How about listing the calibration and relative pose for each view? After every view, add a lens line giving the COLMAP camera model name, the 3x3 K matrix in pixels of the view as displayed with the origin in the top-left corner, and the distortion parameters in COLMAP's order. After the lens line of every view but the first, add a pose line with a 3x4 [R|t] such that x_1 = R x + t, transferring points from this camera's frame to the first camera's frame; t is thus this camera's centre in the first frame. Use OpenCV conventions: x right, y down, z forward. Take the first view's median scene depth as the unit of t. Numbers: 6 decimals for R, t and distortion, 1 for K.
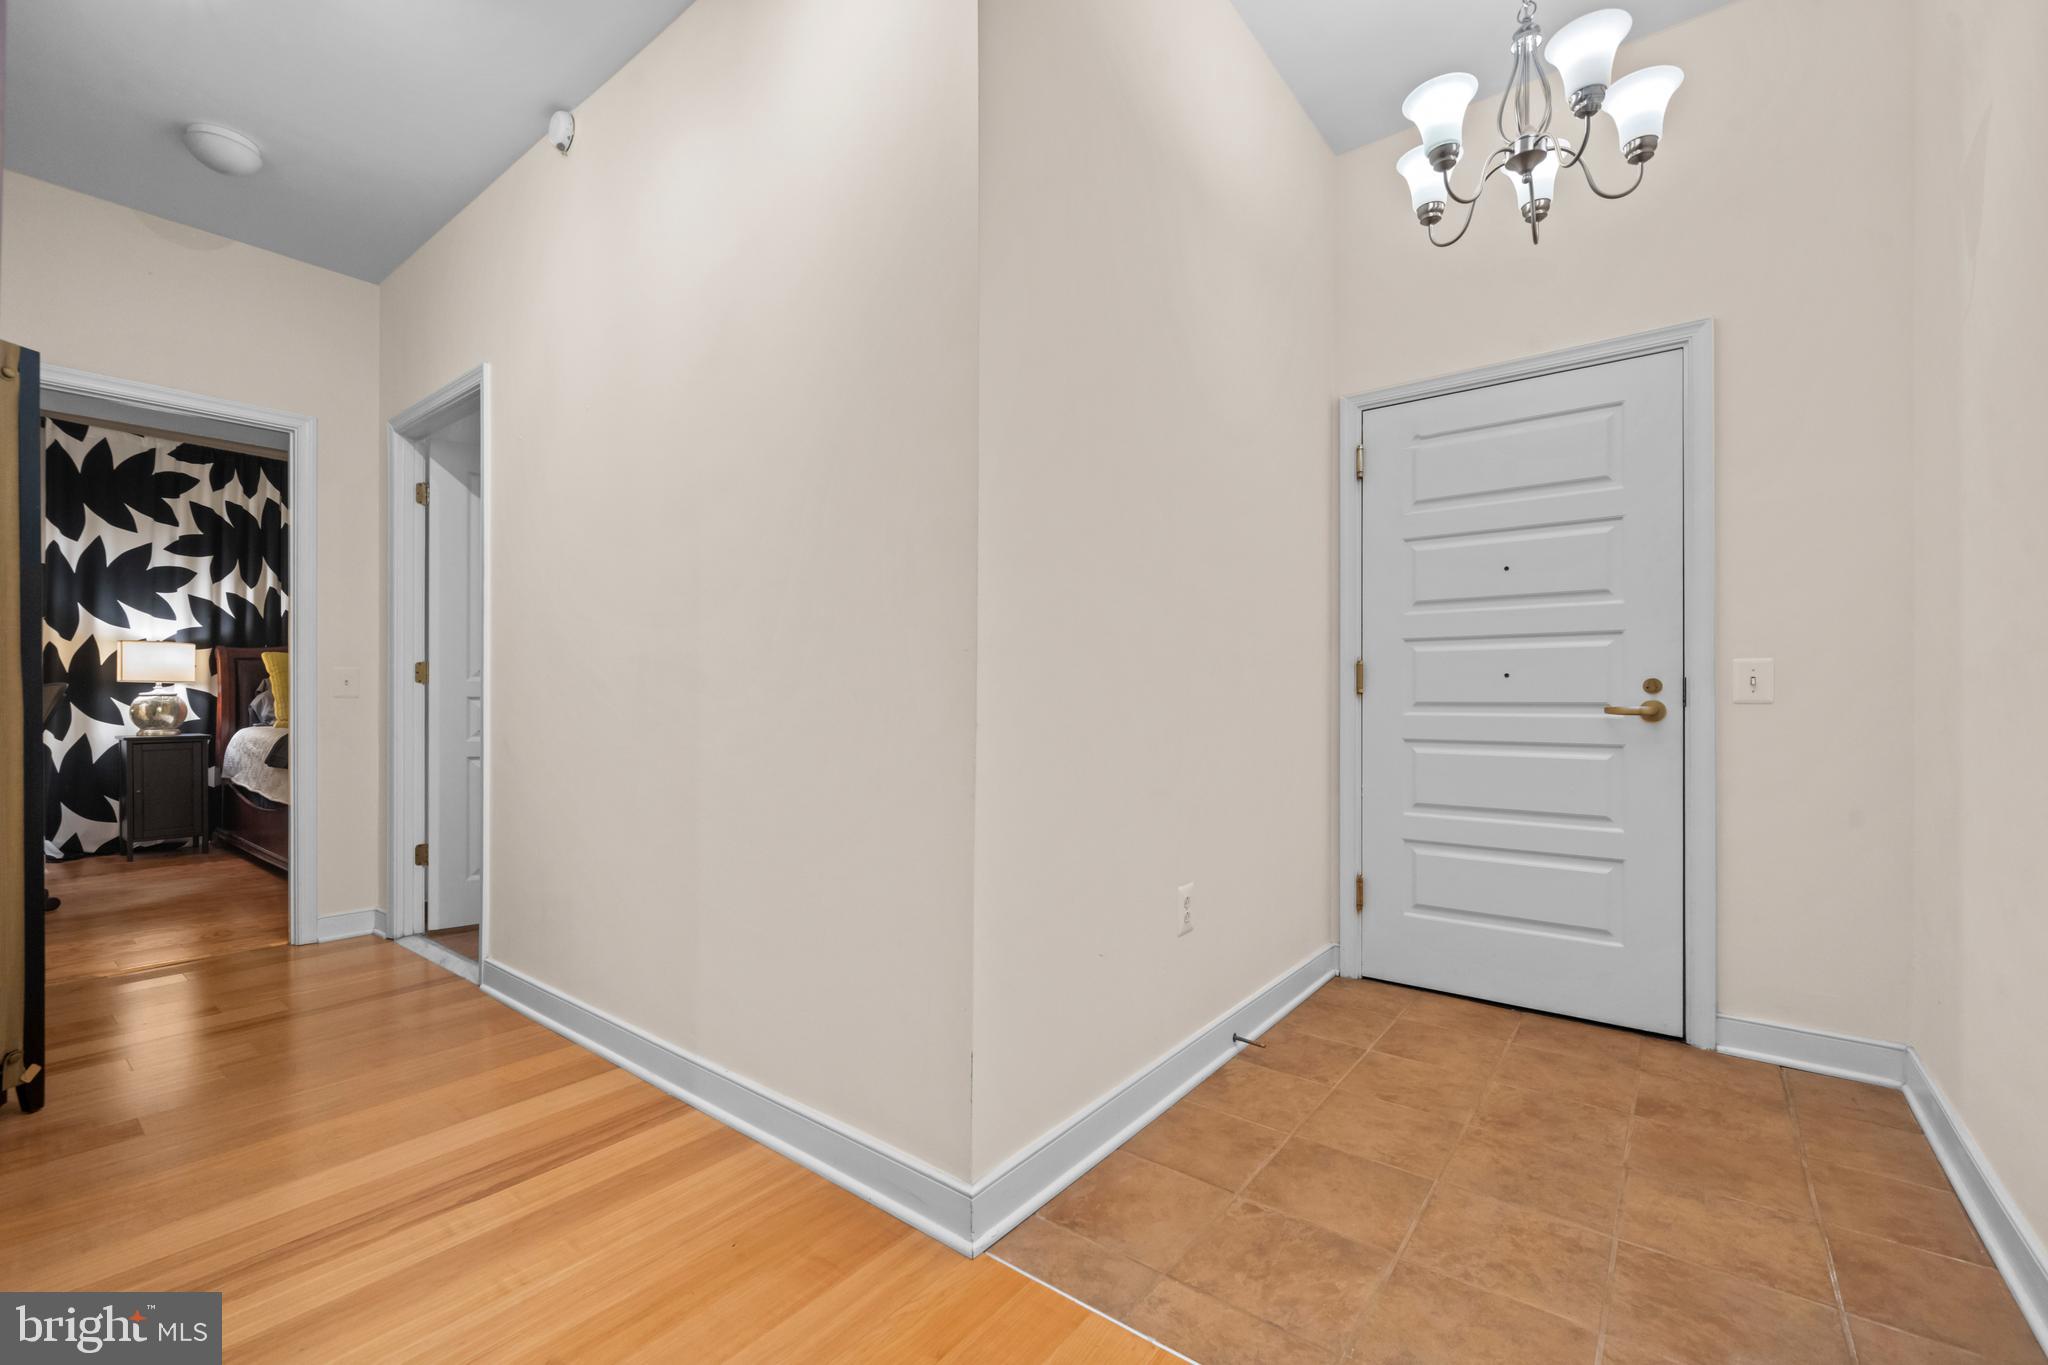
lens RADIAL K [[860.4, 0, 1041.3], [0, 860.4, 699.3], [0, 0, 1]] dist [-0.002623, -0.000082]
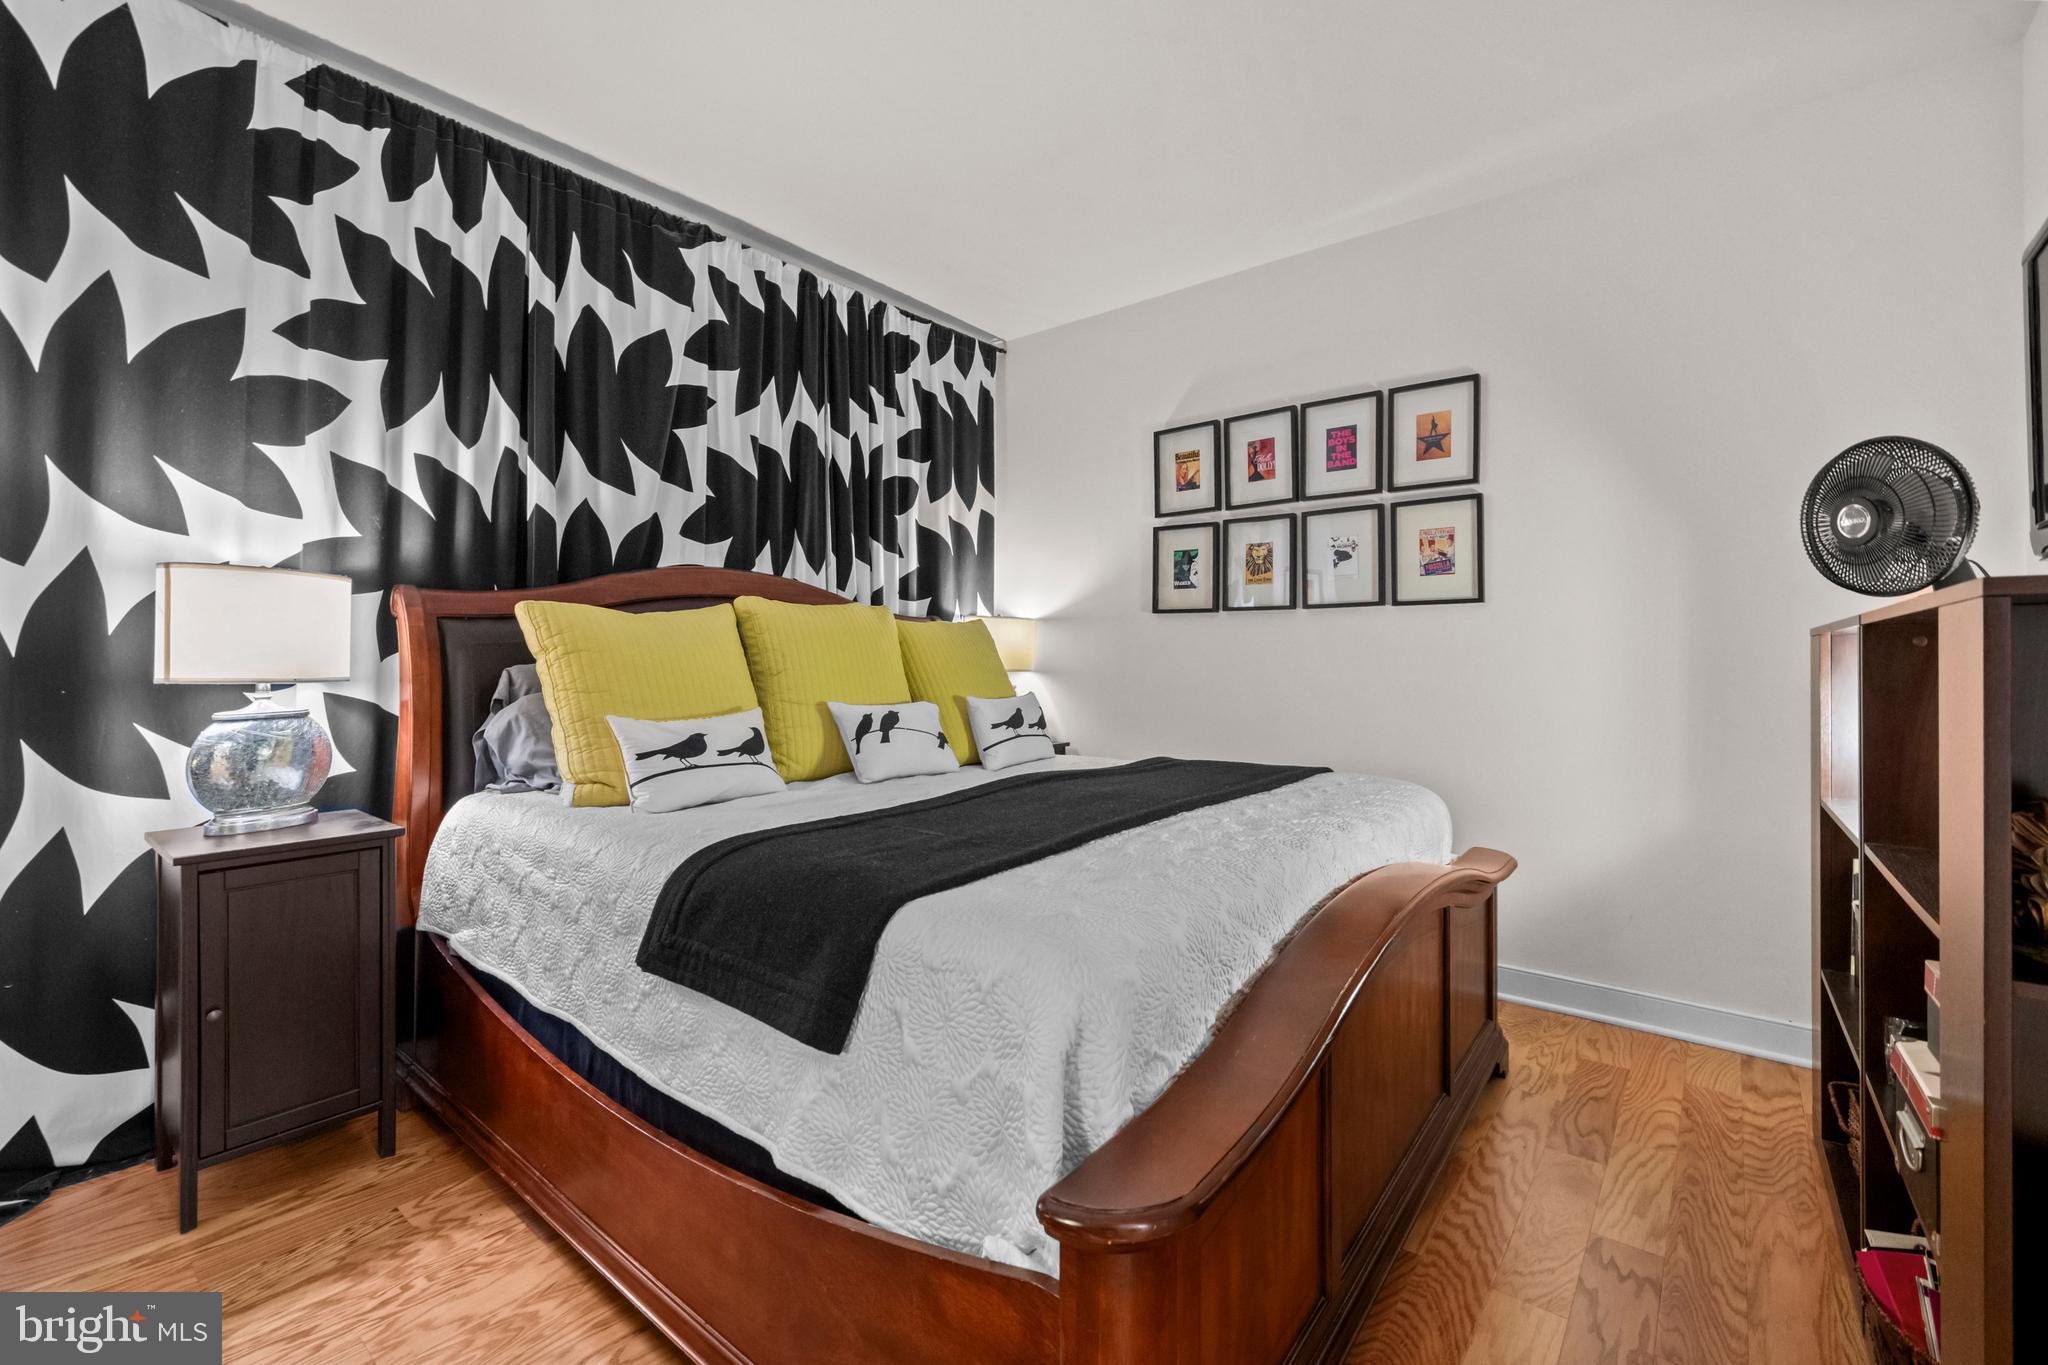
lens RADIAL K [[860.4, 0, 1023.1], [0, 860.4, 654.7], [0, 0, 1]] dist [-0.002623, -0.000082]
pose [[0.999698, 0.001955, -0.024502, -0.671799], [-0.002109, 0.999978, -0.006282, -0.028466], [0.024489, 0.006331, 0.999680, 0.619885]]
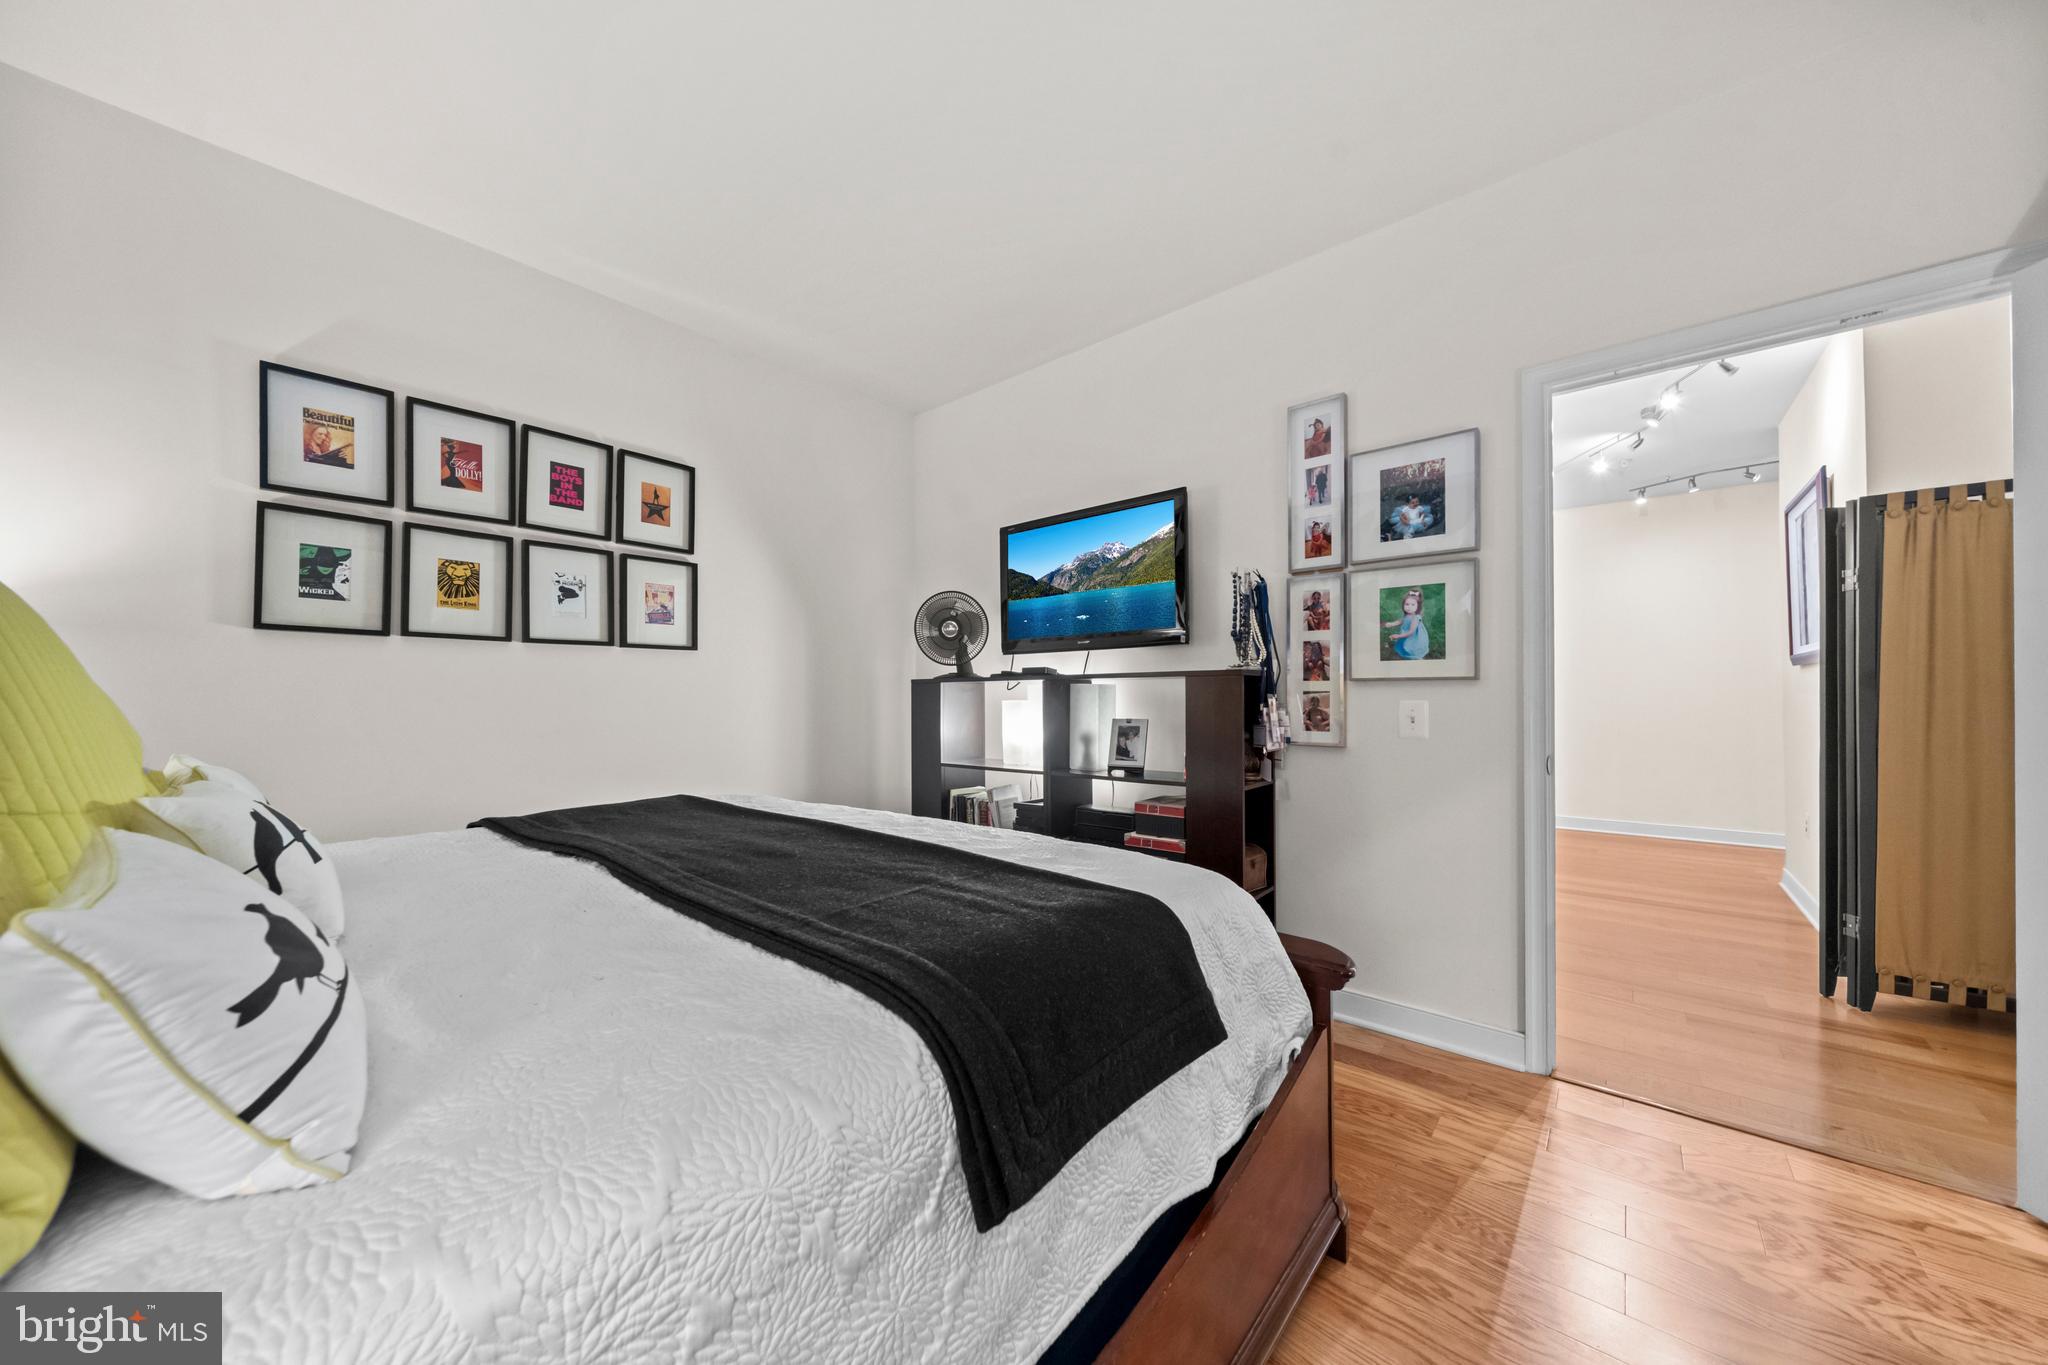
lens RADIAL K [[699.3, 0, 1014.8], [0, 699.3, 687.1], [0, 0, 1]] dist [0.000325, 0.000075]
pose [[0.074027, 0.008316, 0.997222, -0.704675], [-0.001575, 0.999965, -0.008222, -0.028899], [-0.997255, -0.000962, 0.074037, 0.652189]]
